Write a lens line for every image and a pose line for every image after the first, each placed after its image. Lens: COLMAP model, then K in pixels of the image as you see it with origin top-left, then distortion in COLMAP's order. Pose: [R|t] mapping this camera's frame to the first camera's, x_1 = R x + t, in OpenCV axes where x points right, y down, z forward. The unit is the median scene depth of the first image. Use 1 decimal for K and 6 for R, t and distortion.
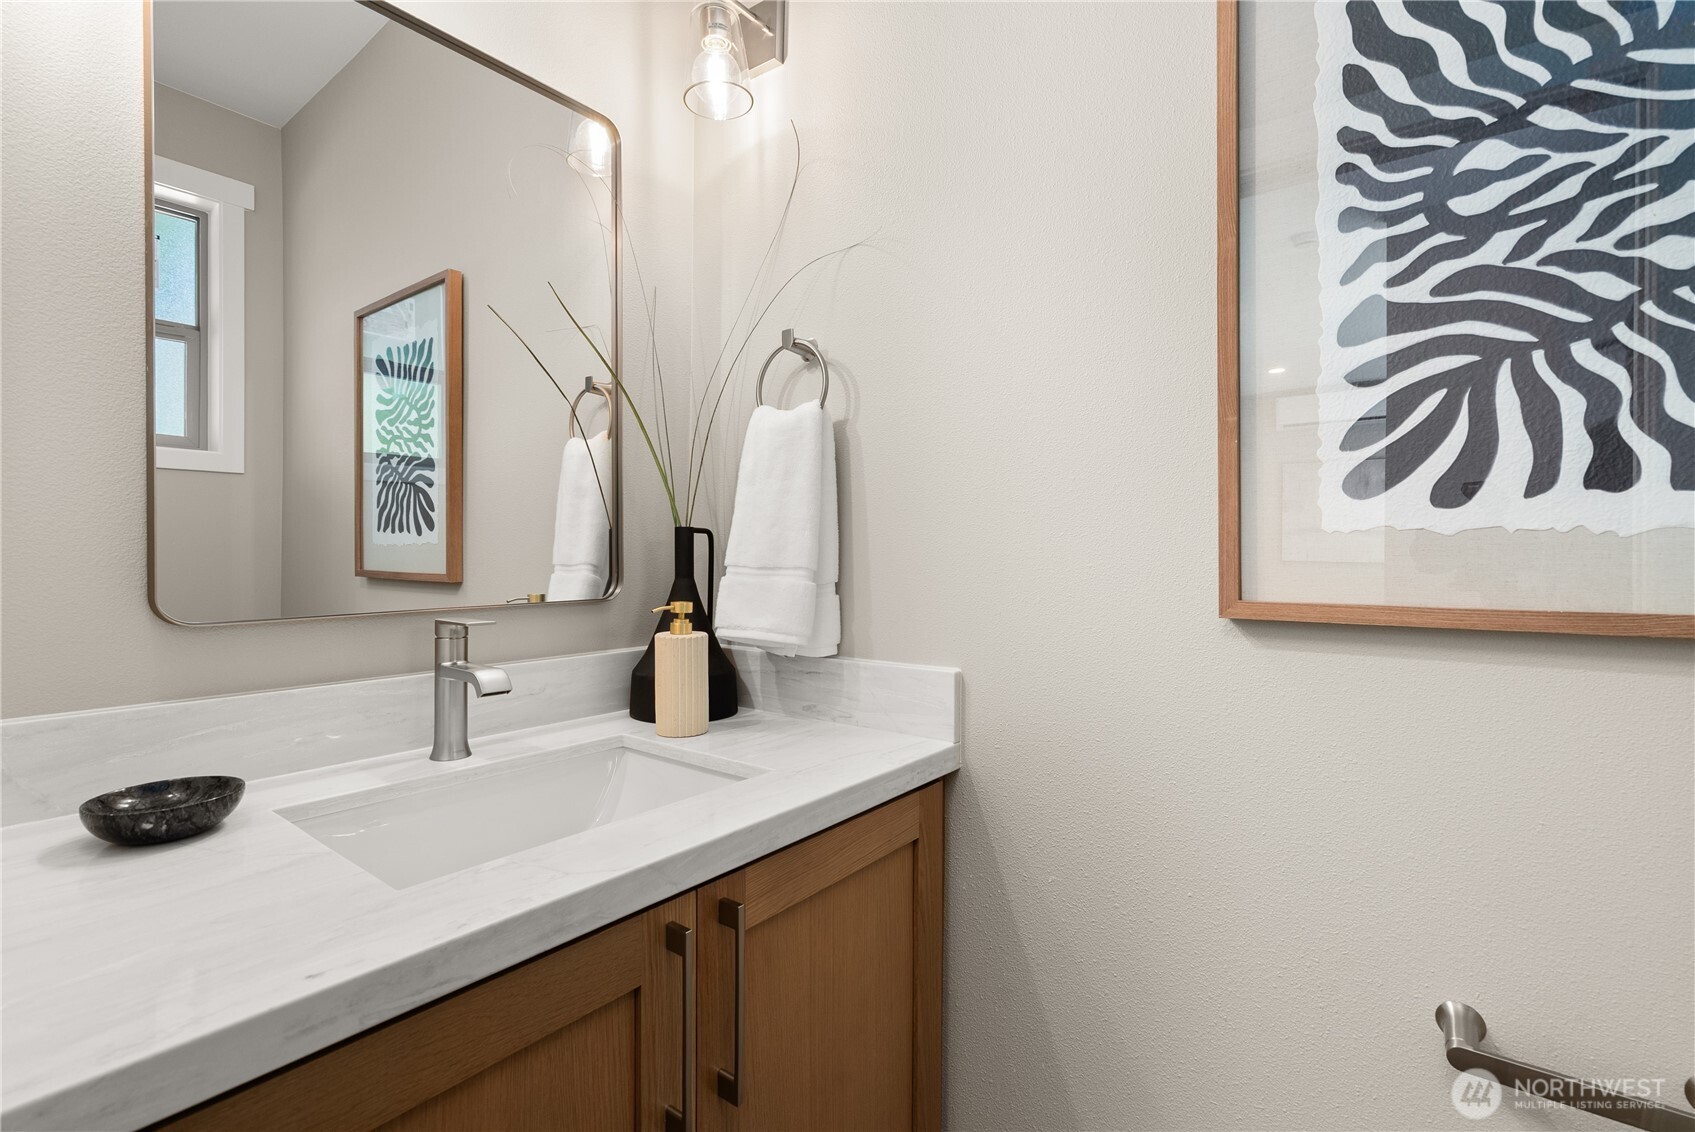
lens RADIAL K [[772.3, 0, 852.0], [0, 772.3, 554.5], [0, 0, 1]] dist [-0.007641, 0.002425]
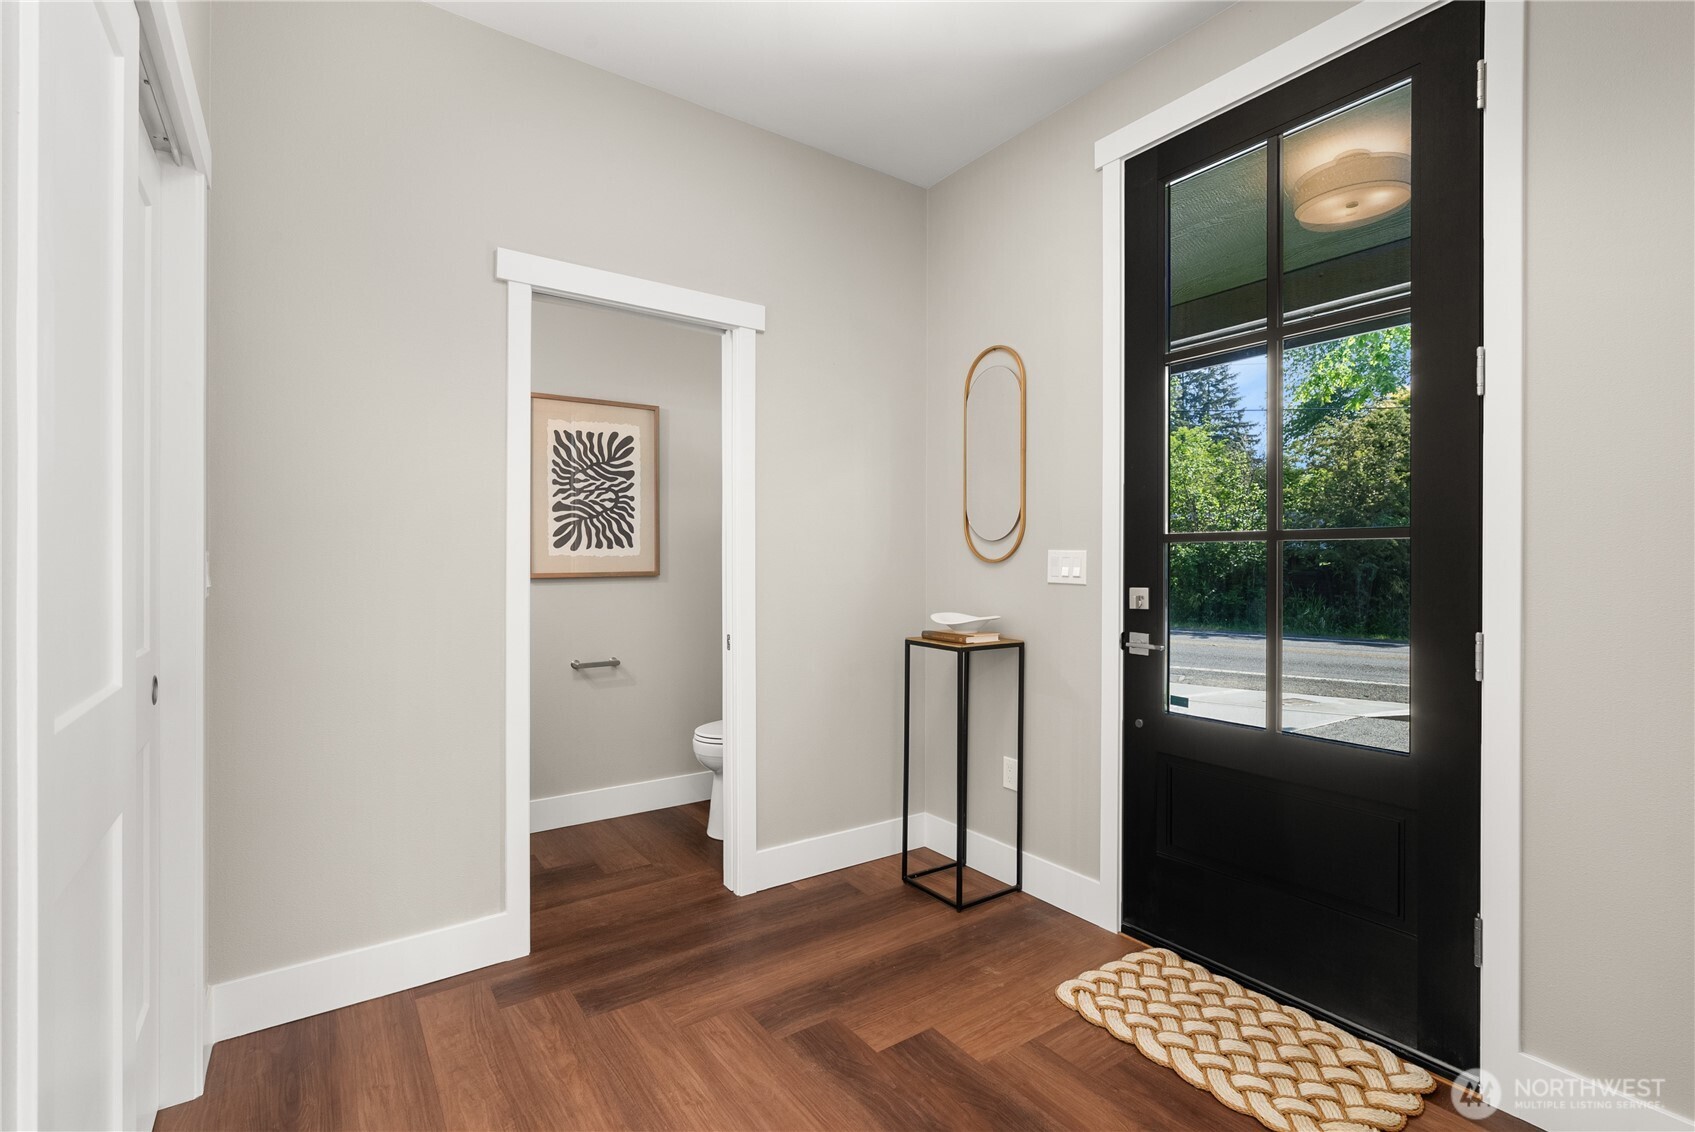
lens RADIAL K [[772.3, 0, 854.7], [0, 772.3, 565.0], [0, 0, 1]] dist [-0.007641, 0.002425]
pose [[0.281055, -0.001584, 0.959690, -3.243608], [0.005342, 0.999986, 0.000086, 0.032594], [-0.959677, 0.005103, 0.281059, -1.943830]]
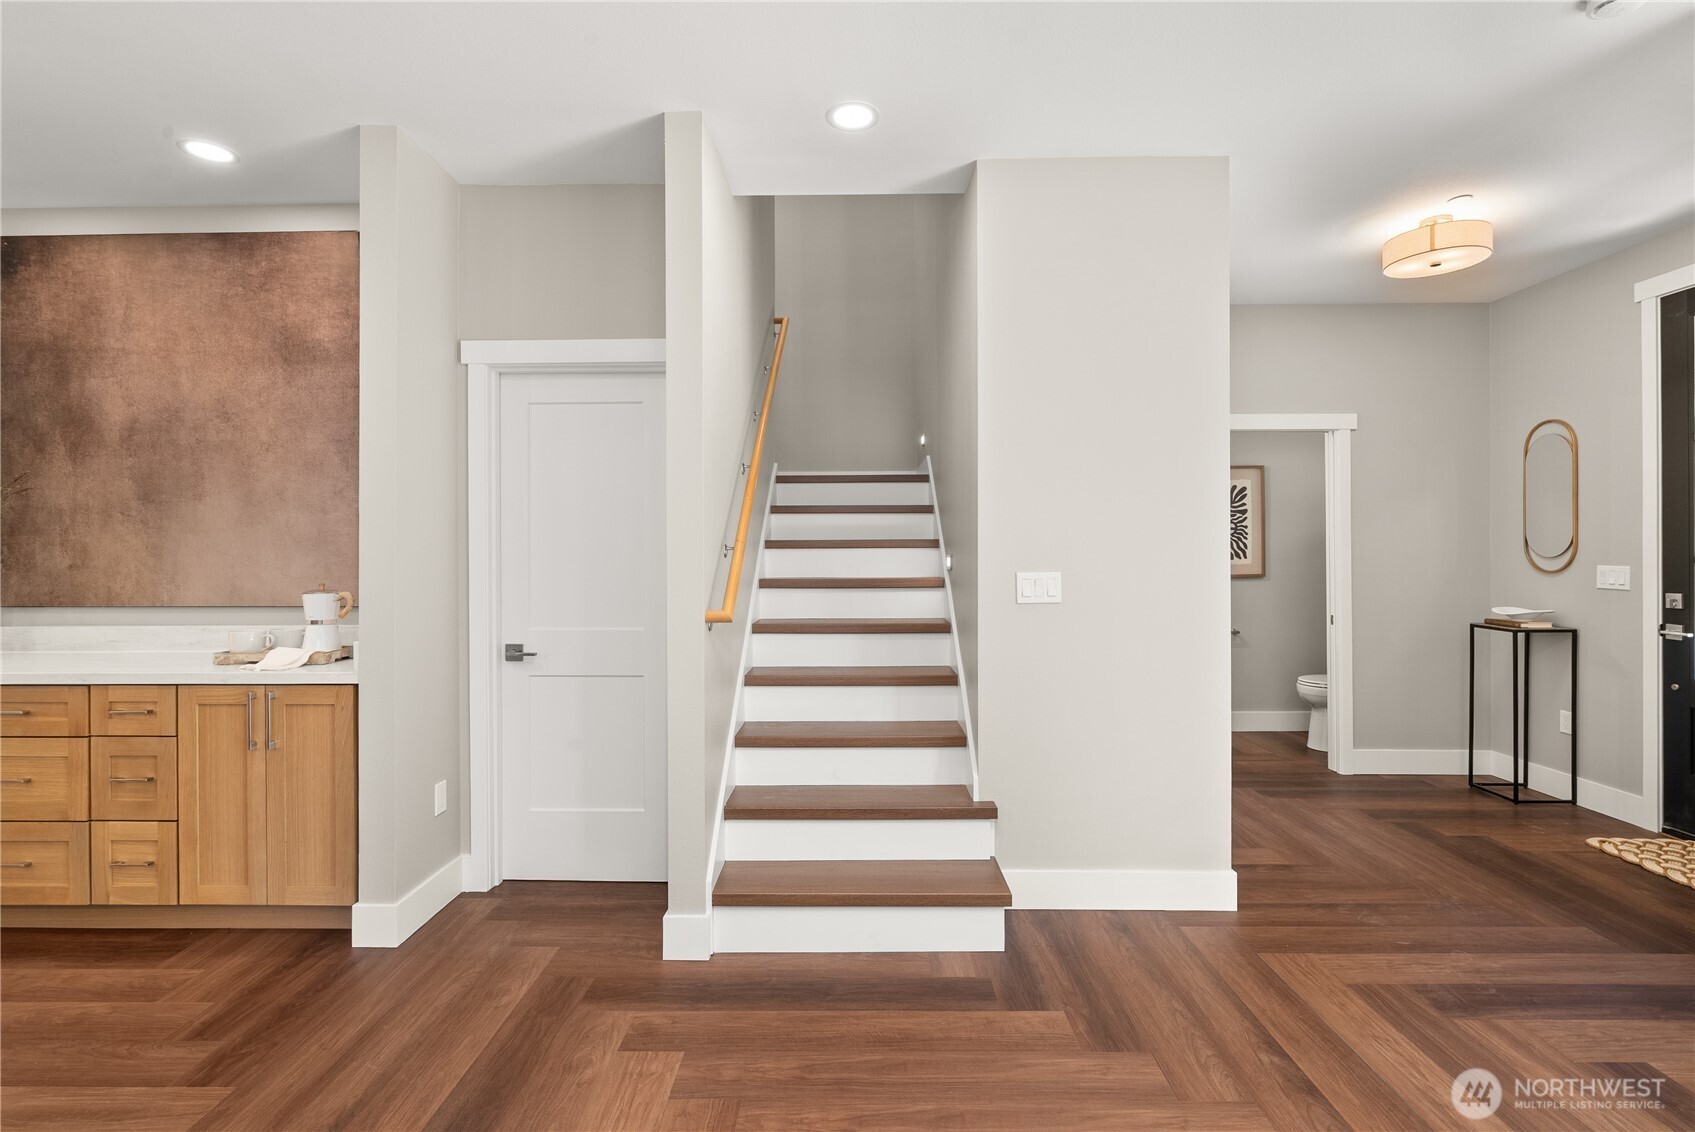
lens RADIAL K [[772.3, 0, 843.4], [0, 772.3, 555.1], [0, 0, 1]] dist [-0.007641, 0.002425]
pose [[0.796928, -0.008002, 0.604022, -6.704830], [0.011827, 0.999927, -0.002357, -0.150512], [-0.603959, 0.009022, 0.796964, -2.866225]]
